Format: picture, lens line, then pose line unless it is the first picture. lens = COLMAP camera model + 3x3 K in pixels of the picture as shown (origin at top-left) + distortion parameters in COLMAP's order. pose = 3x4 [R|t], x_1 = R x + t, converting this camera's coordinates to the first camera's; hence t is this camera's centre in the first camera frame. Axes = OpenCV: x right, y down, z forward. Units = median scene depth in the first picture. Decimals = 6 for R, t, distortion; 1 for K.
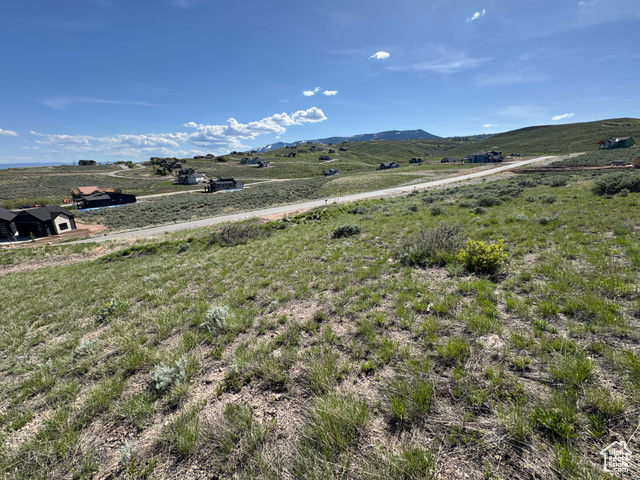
lens RADIAL K [[255.6, 0, 318.7], [0, 255.6, 240.0], [0, 0, 1]] dist [-0.002409, 0.000200]
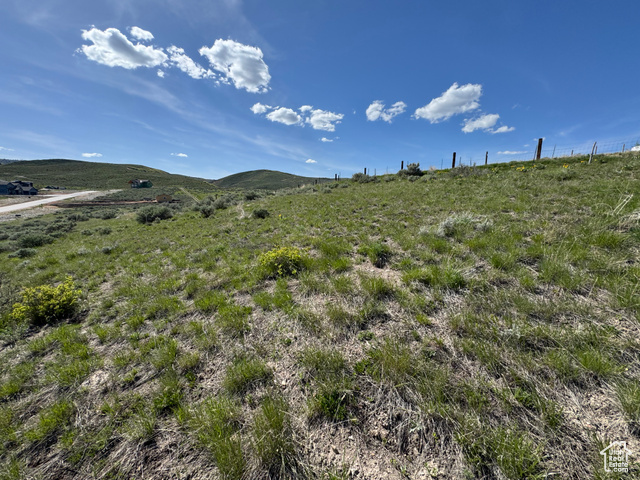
lens RADIAL K [[255.6, 0, 318.7], [0, 255.6, 240.0], [0, 0, 1]] dist [-0.002409, 0.000200]
pose [[0.141058, -0.133116, 0.981011, -0.027728], [0.257058, 0.961857, 0.093555, 0.013888], [-0.956046, 0.238980, 0.169896, -0.030111]]
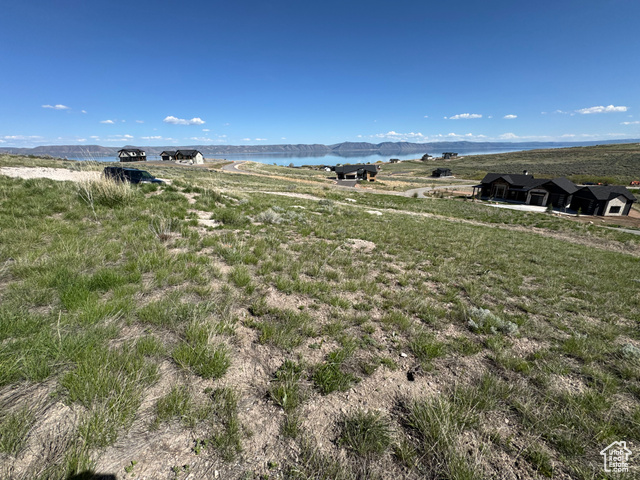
lens RADIAL K [[255.6, 0, 318.7], [0, 255.6, 240.0], [0, 0, 1]] dist [-0.002409, 0.000200]
pose [[-0.088459, 0.339751, -0.936346, -0.097935], [-0.261762, 0.899063, 0.350951, 0.035979], [0.961070, 0.276145, 0.009404, -0.088112]]
